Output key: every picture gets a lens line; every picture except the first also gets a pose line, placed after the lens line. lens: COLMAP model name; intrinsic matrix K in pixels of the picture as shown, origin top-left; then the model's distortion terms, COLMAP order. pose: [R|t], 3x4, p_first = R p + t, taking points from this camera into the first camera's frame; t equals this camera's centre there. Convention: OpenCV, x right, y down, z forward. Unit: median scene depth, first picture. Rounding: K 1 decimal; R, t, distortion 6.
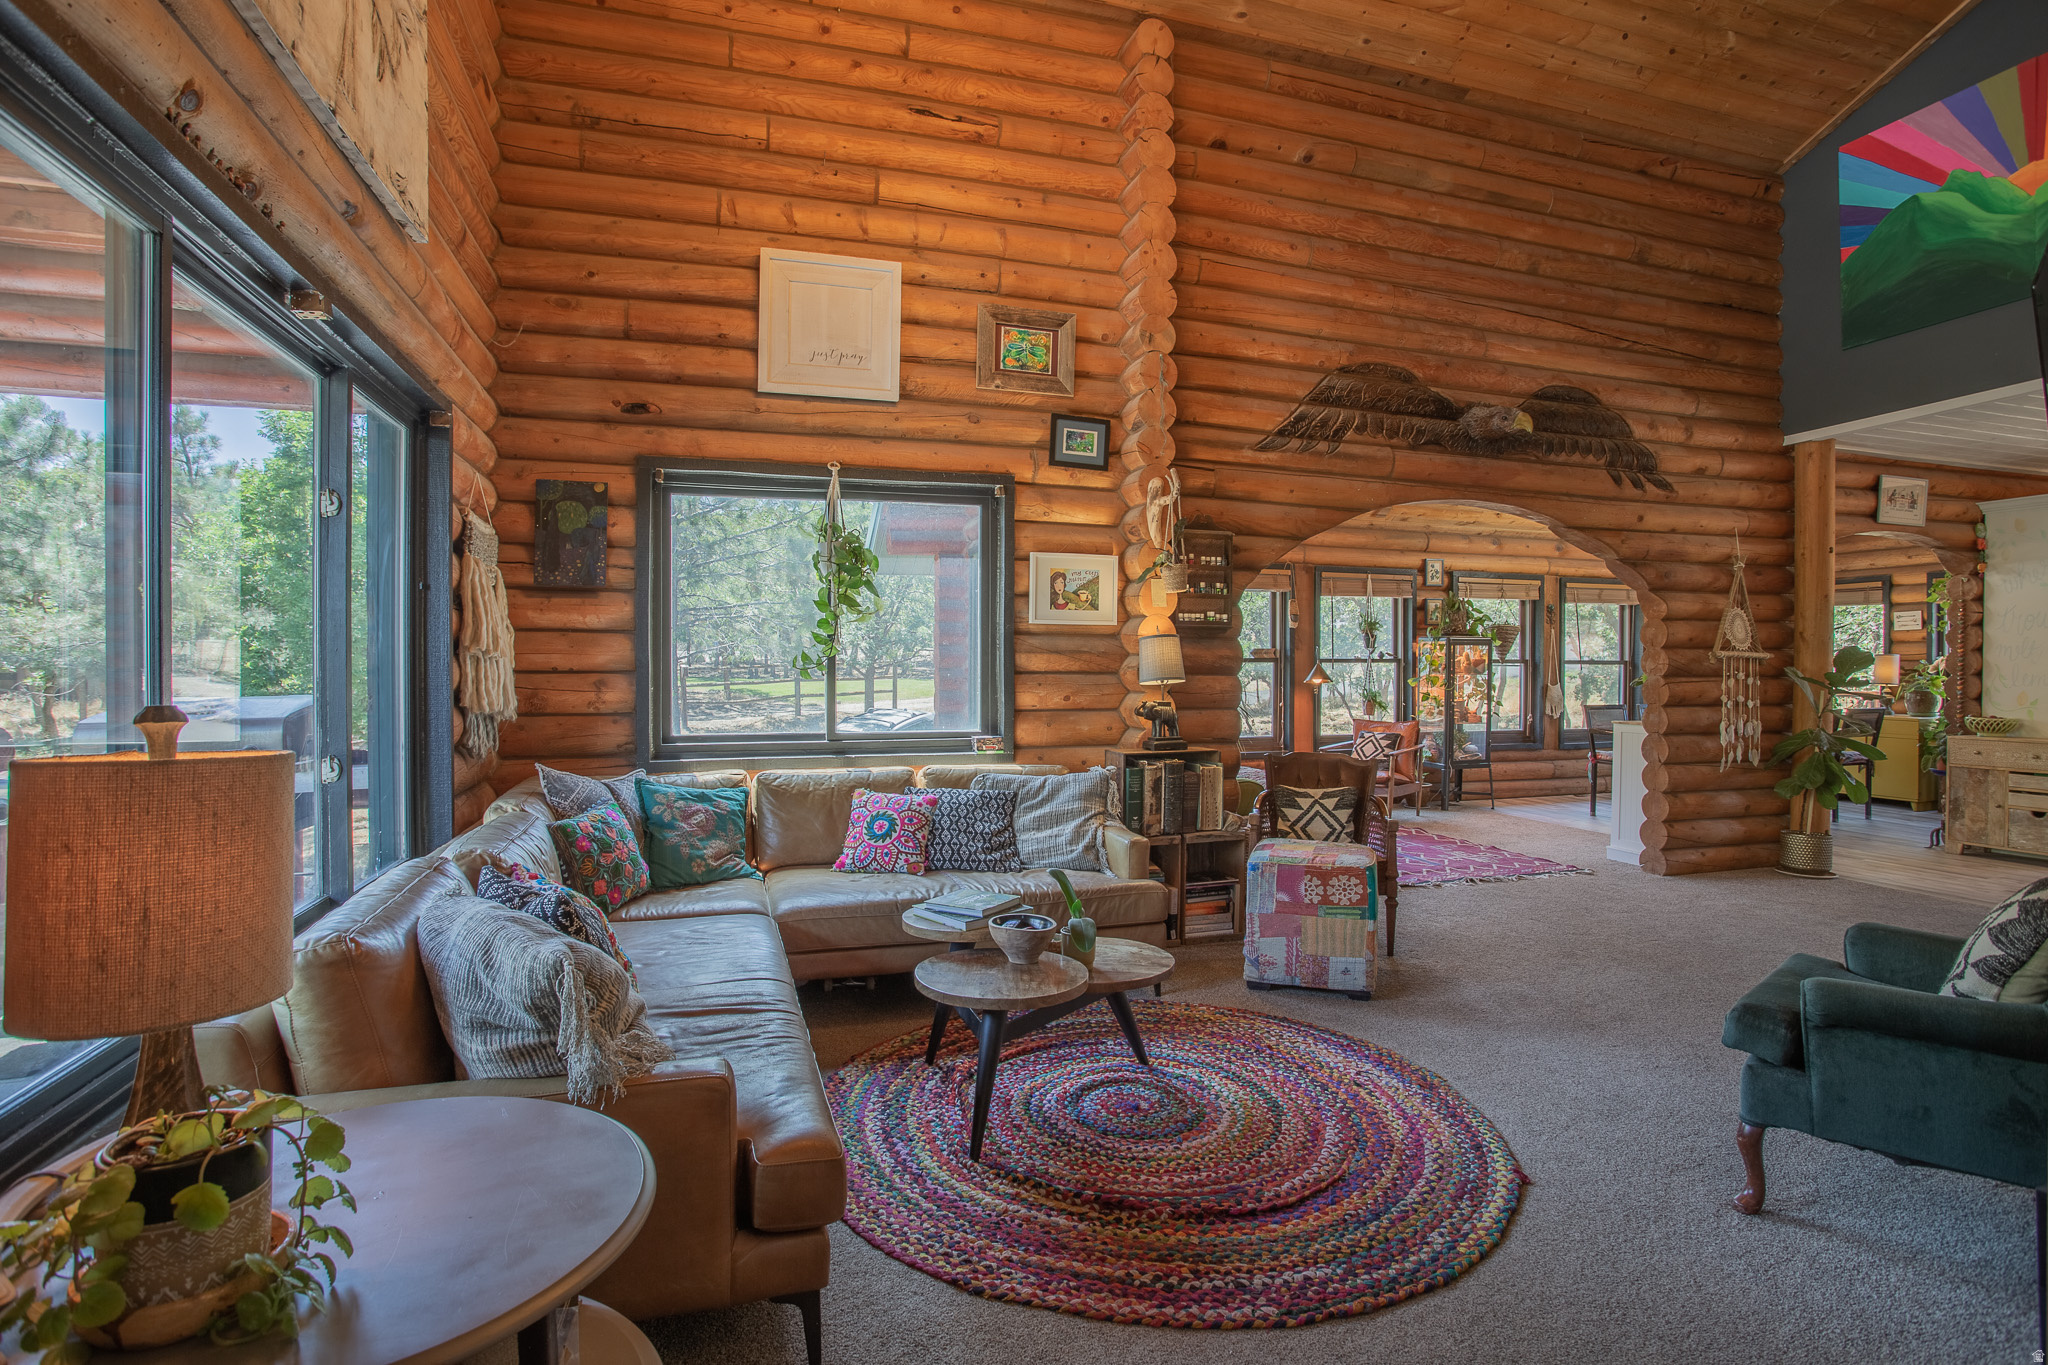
lens RADIAL K [[1007.5, 0, 1028.9], [0, 1007.5, 675.6], [0, 0, 1]] dist [-0.064569, 0.029335]
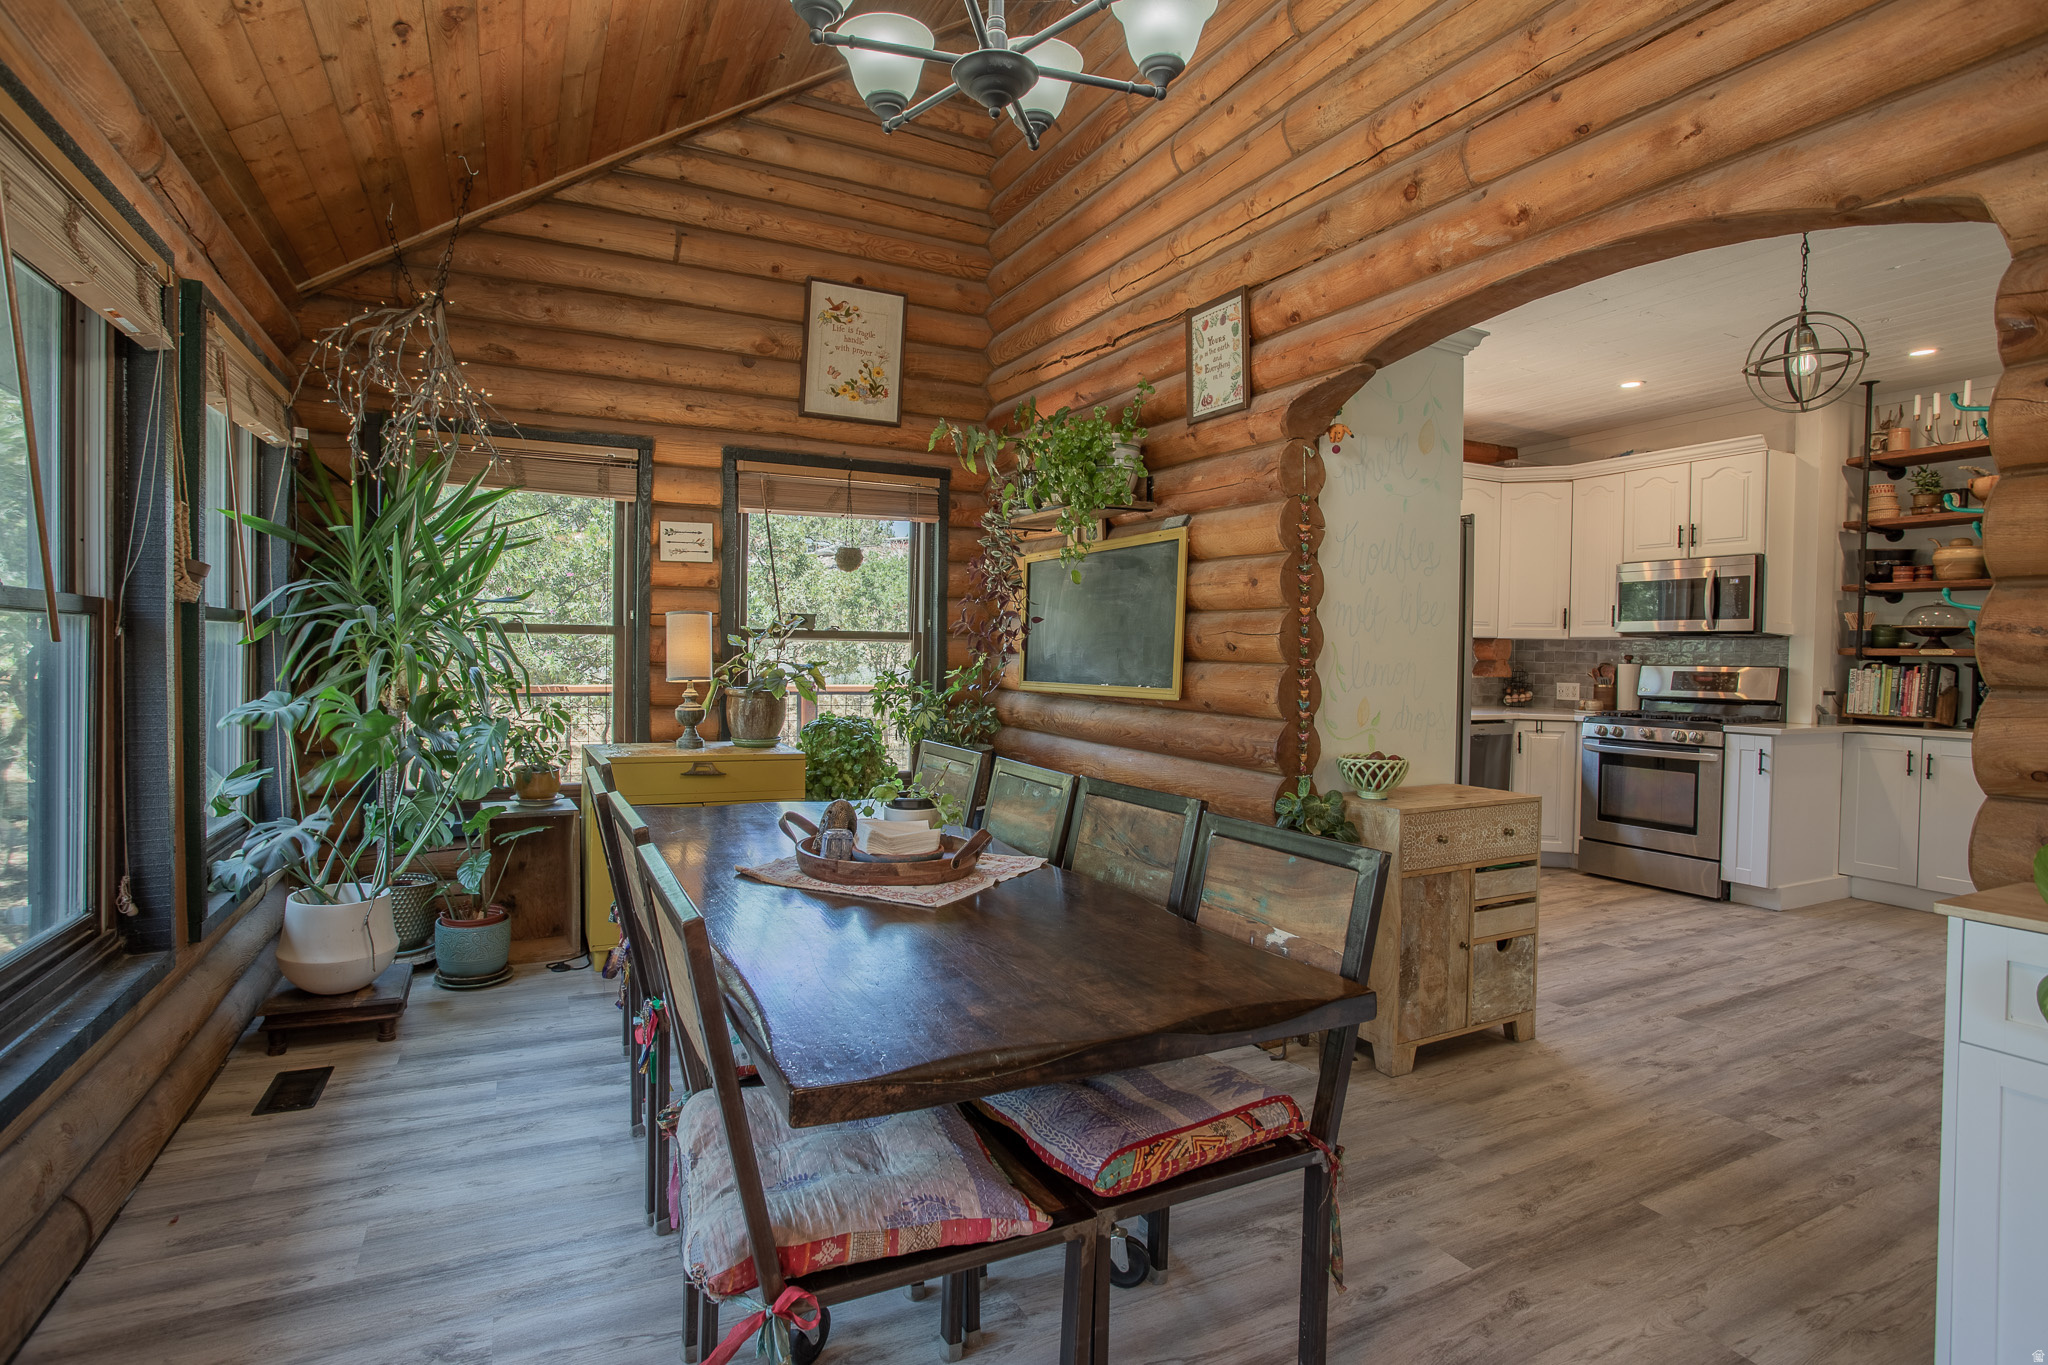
lens RADIAL K [[1007.5, 0, 1028.9], [0, 1007.5, 675.6], [0, 0, 1]] dist [-0.064569, 0.029335]
pose [[-0.165201, -0.021436, 0.986027, 0.405806], [-0.004910, 0.999769, 0.020912, -0.003432], [-0.986248, -0.001387, -0.165269, 0.925657]]
